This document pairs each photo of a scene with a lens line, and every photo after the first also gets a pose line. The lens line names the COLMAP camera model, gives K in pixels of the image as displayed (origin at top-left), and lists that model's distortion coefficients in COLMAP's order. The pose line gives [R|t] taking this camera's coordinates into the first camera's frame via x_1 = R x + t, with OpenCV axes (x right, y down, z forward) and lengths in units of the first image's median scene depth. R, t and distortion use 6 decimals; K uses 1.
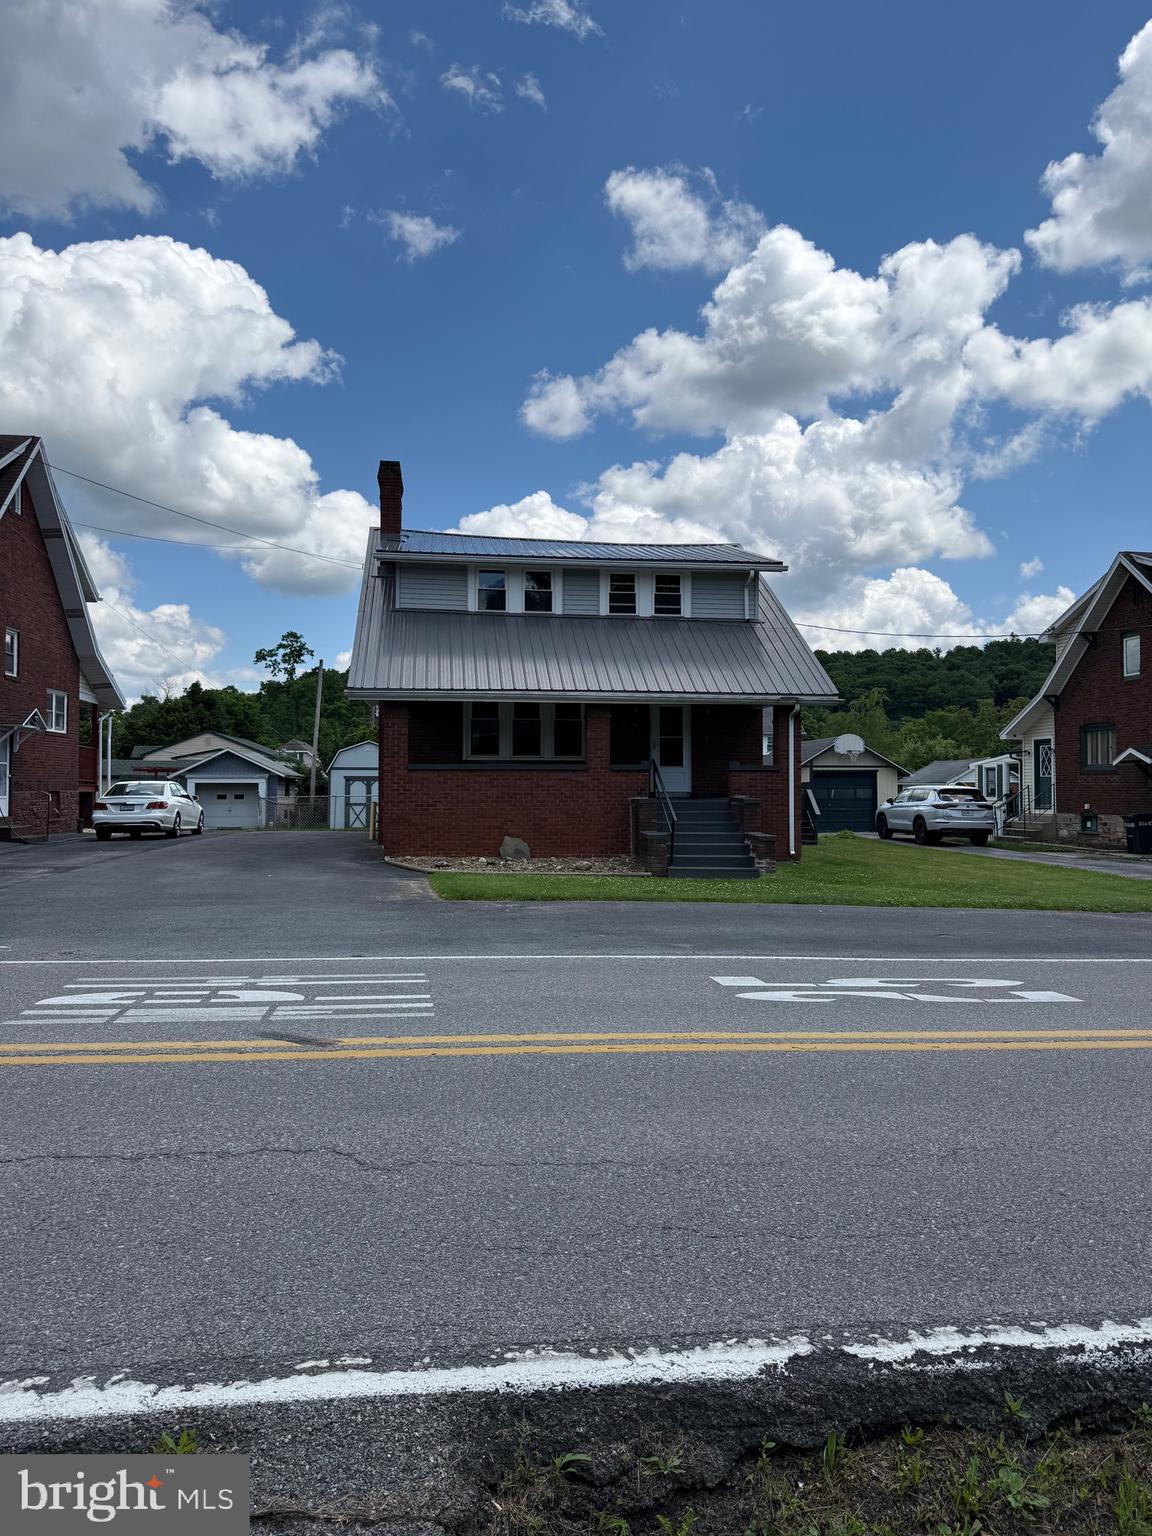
lens RADIAL K [[1085.2, 0, 576.0], [0, 1085.2, 768.0], [0, 0, 1]] dist [0.058816, -0.066538]
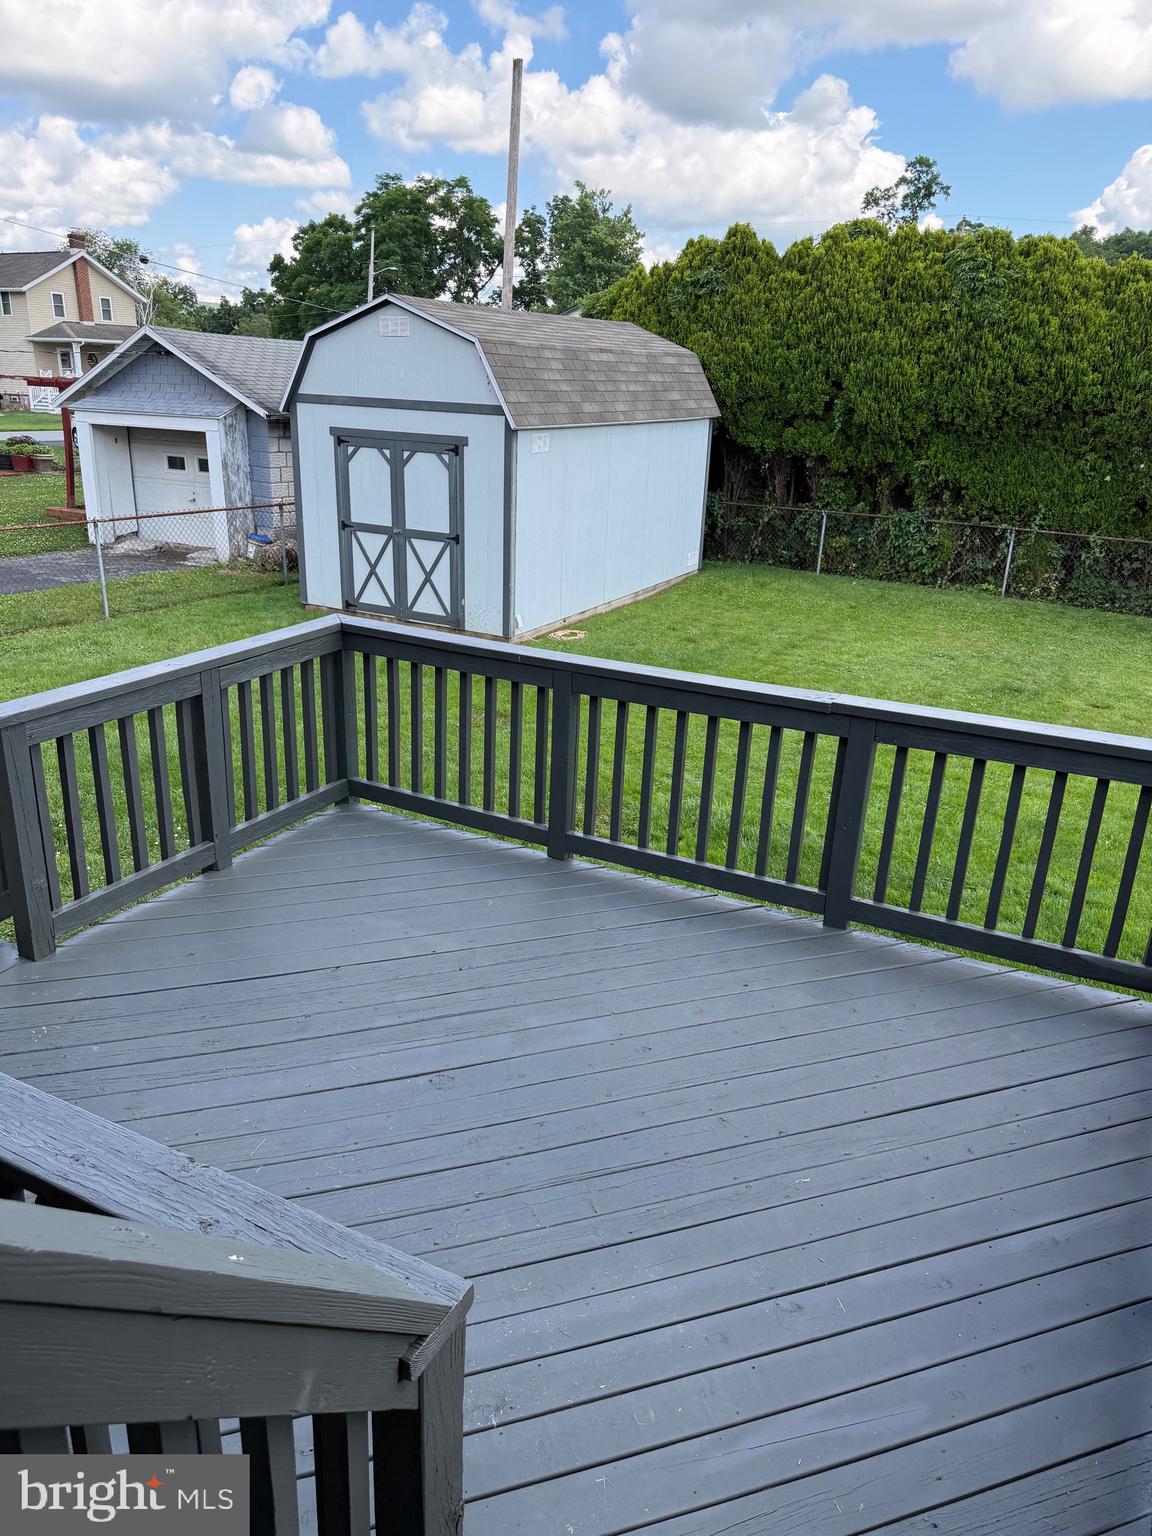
lens RADIAL K [[1109.3, 0, 582.2], [0, 1109.3, 812.6], [0, 0, 1]] dist [0.168955, -0.224500]
pose [[0.834688, 0.218803, -0.505392, 0.008065], [-0.022286, 0.930356, 0.365979, -0.002825], [0.550272, -0.294216, 0.781433, 0.222382]]
